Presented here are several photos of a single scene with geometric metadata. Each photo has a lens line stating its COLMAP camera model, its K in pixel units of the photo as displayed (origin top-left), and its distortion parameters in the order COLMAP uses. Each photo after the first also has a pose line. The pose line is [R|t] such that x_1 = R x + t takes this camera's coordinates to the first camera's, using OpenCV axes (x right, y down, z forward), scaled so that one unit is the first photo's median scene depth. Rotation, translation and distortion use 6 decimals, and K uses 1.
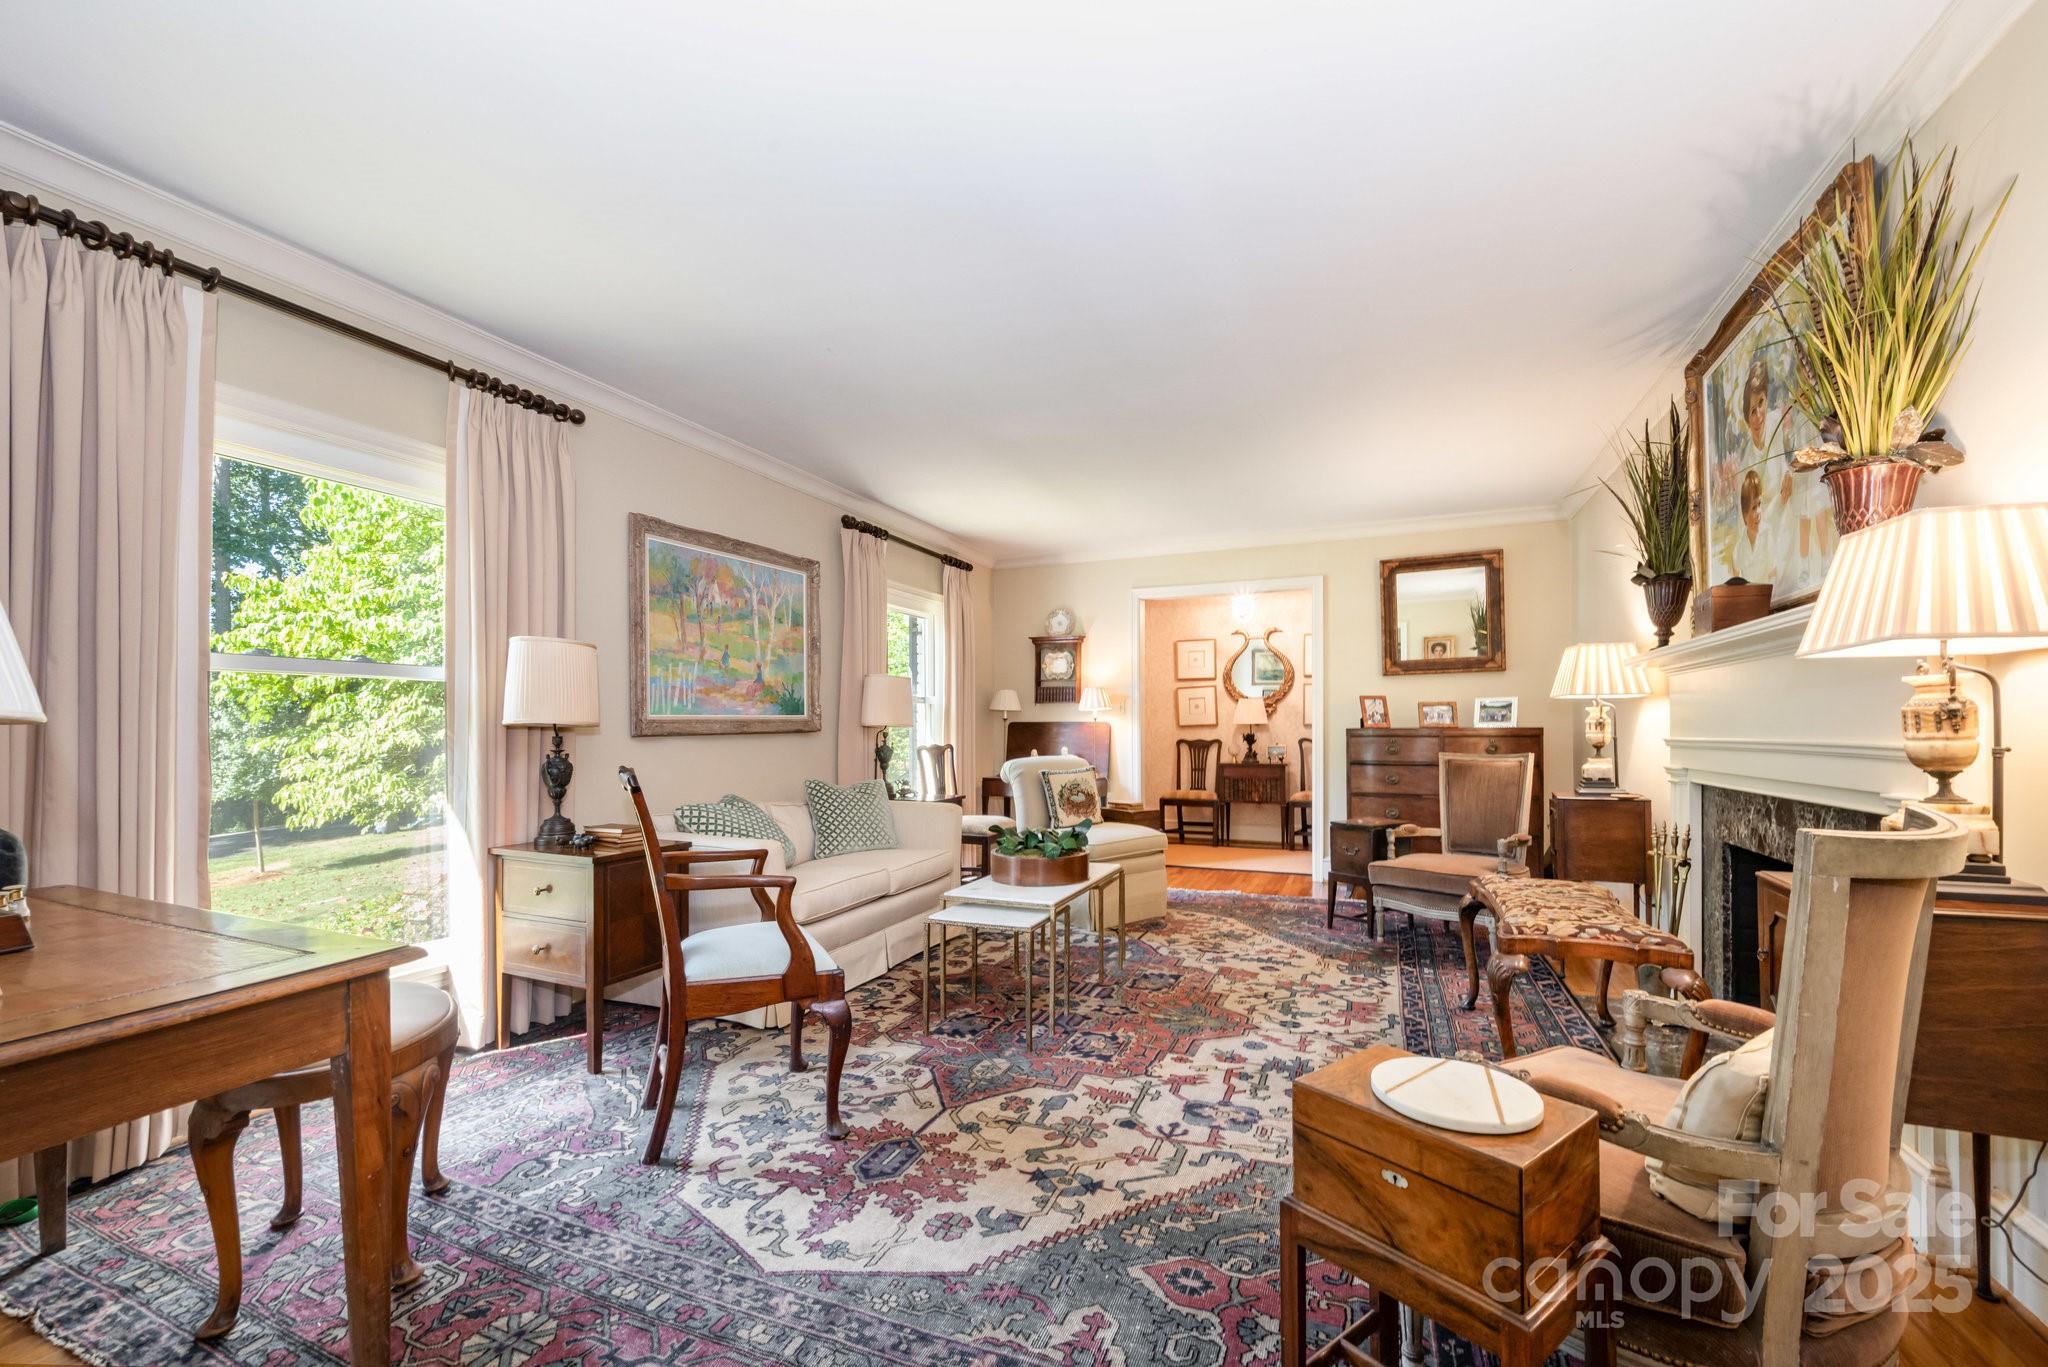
lens RADIAL K [[830.8, 0, 1009.6], [0, 830.8, 725.3], [0, 0, 1]] dist [0.006316, -0.000155]
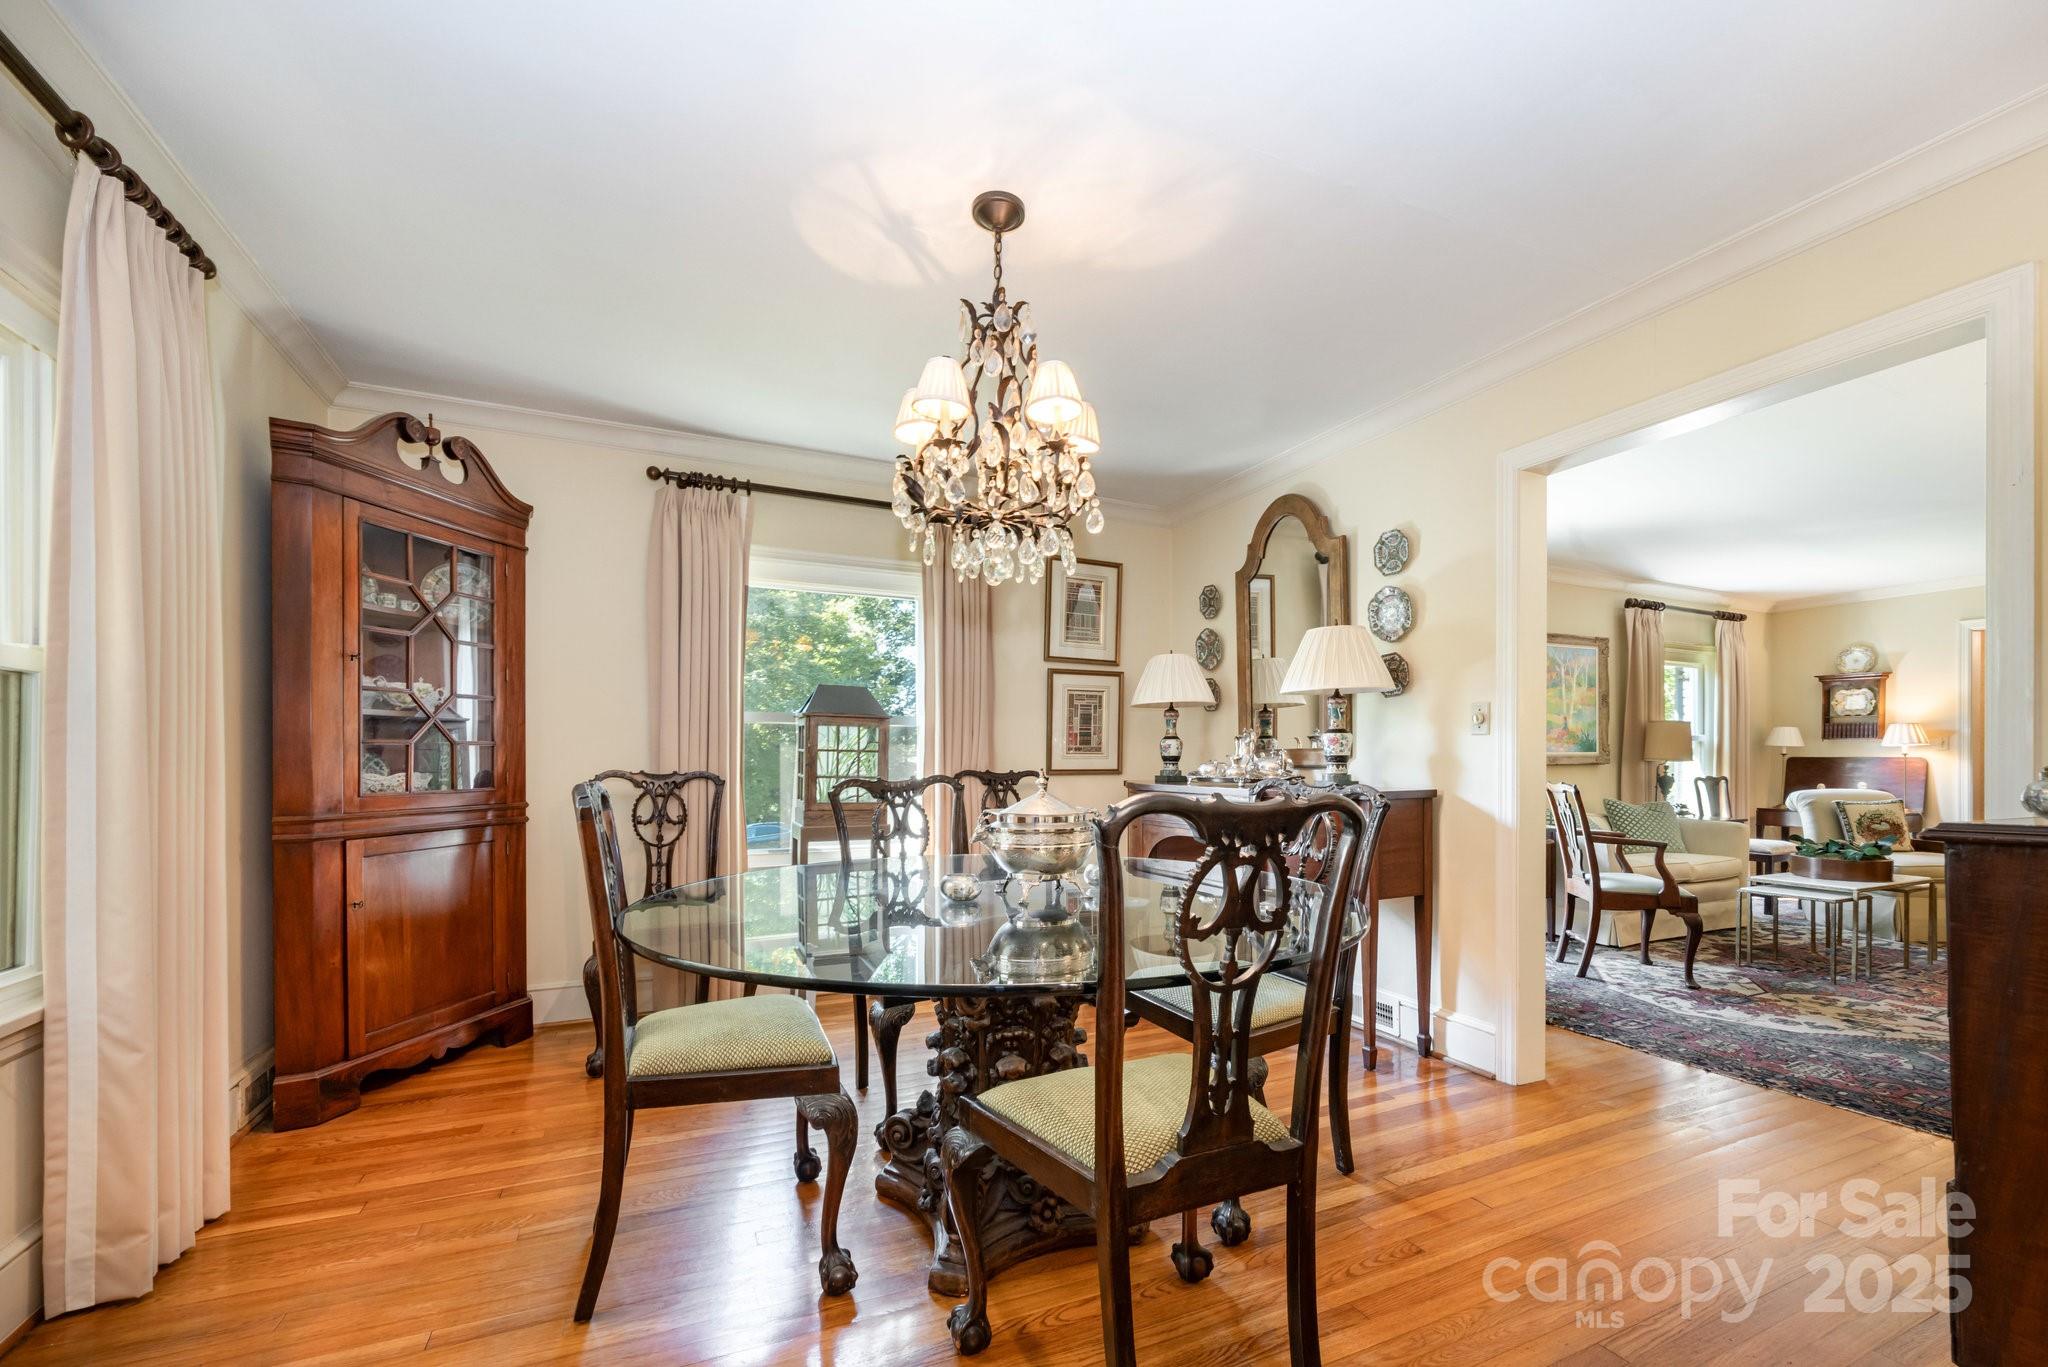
lens RADIAL K [[830.8, 0, 1048.0], [0, 830.8, 752.3], [0, 0, 1]] dist [0.006316, -0.000155]
pose [[0.764345, 0.004747, -0.644790, -0.088010], [-0.005626, 0.999984, 0.000693, -0.012234], [0.644783, 0.003098, 0.764359, -1.041509]]
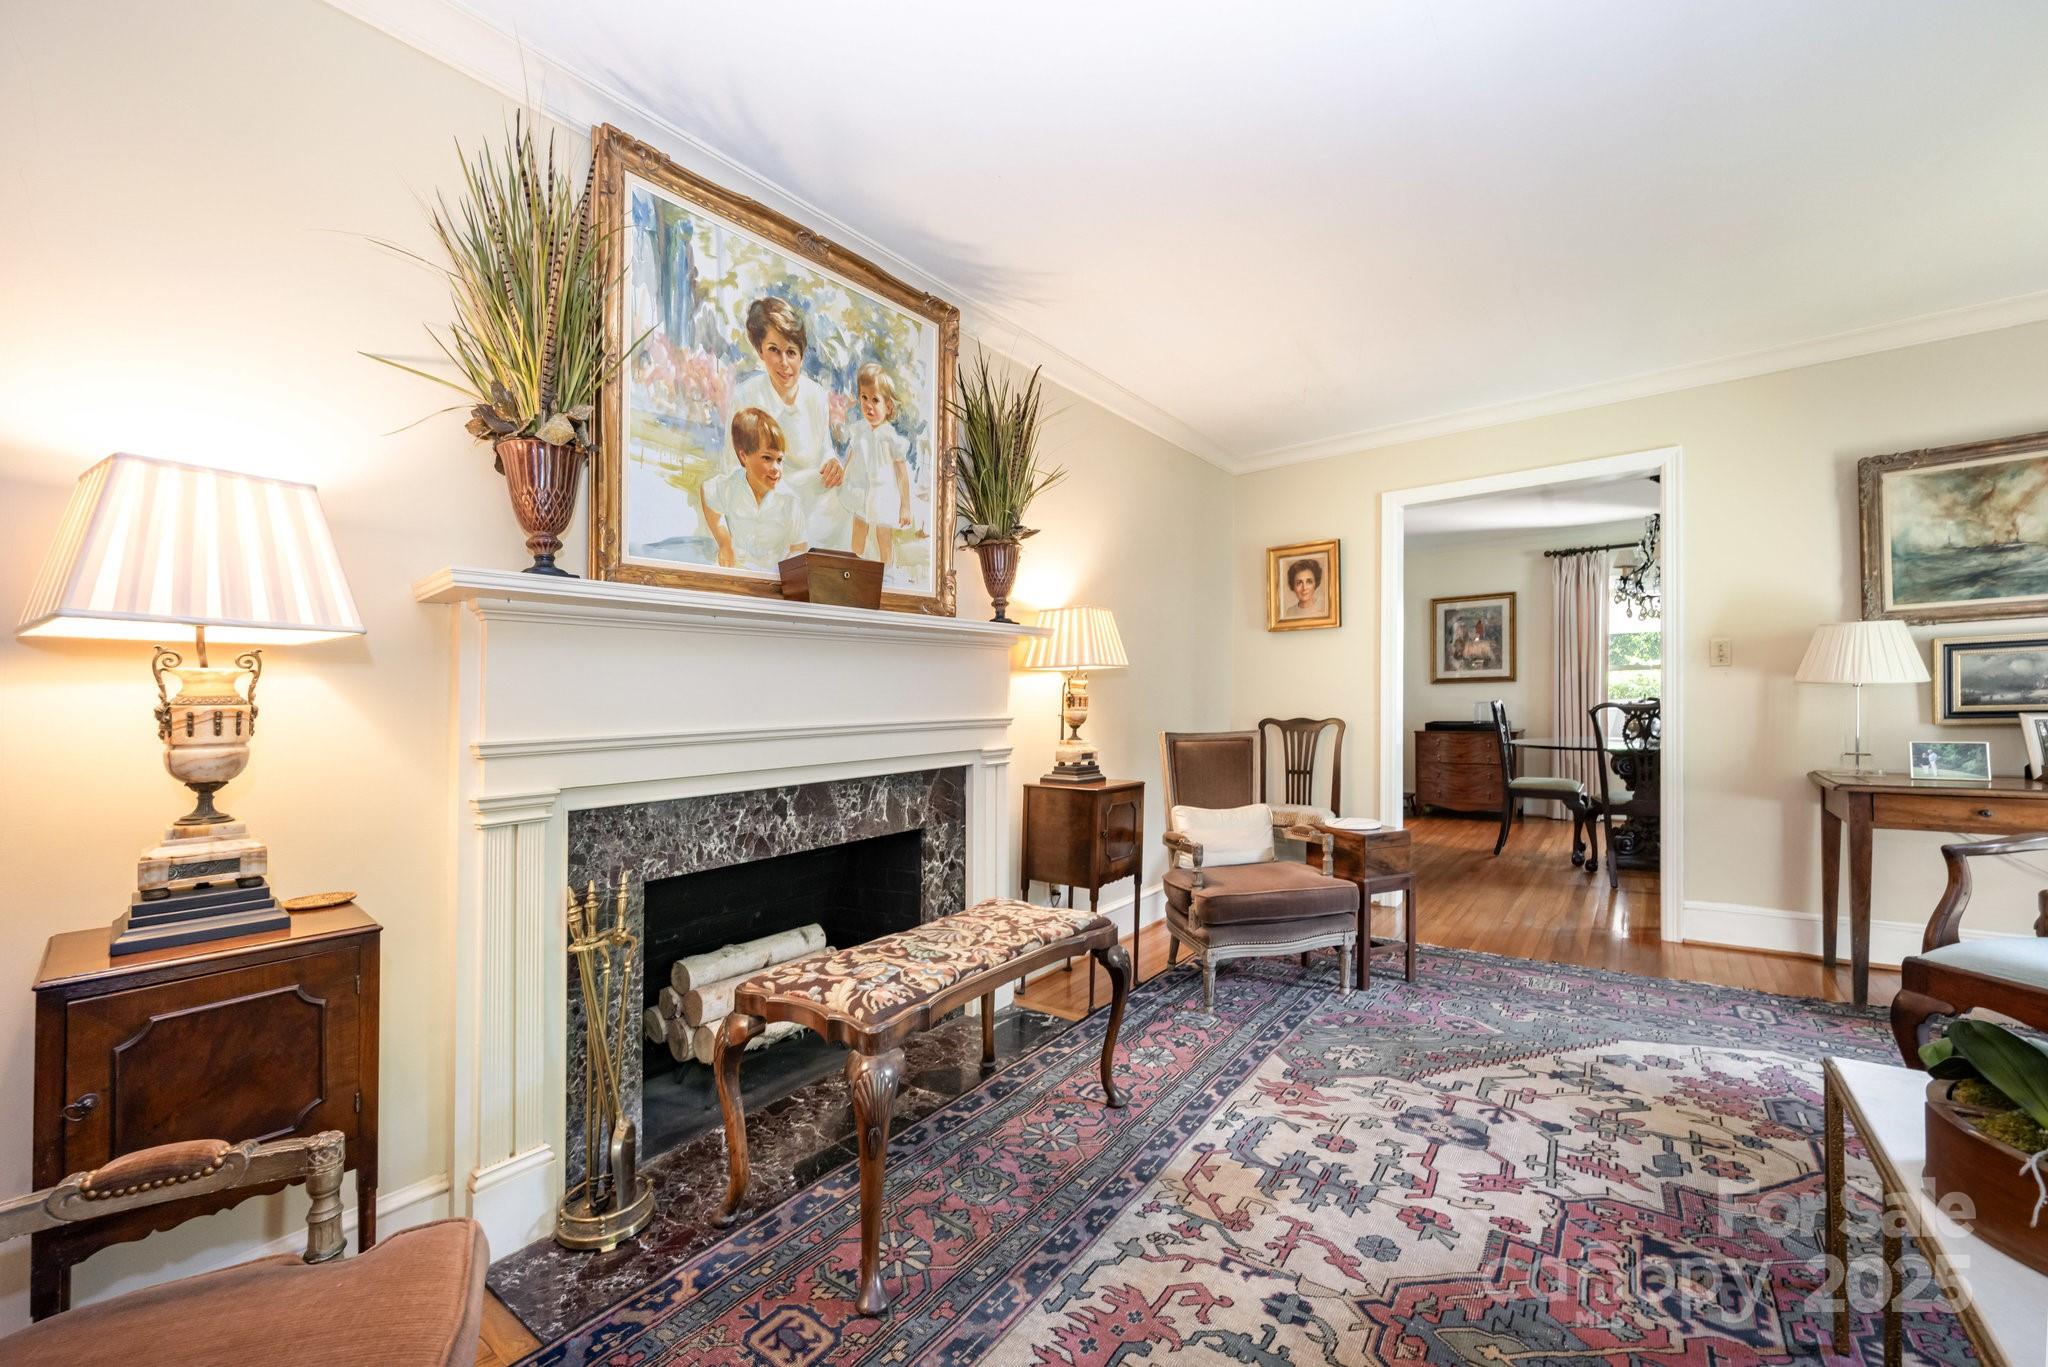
lens RADIAL K [[830.8, 0, 1034.8], [0, 830.8, 699.6], [0, 0, 1]] dist [0.006316, -0.000155]
pose [[-0.979422, 0.017986, 0.201018, 0.410558], [0.017888, 0.999837, -0.002306, 0.004910], [-0.201027, 0.001337, -0.979585, 1.634144]]
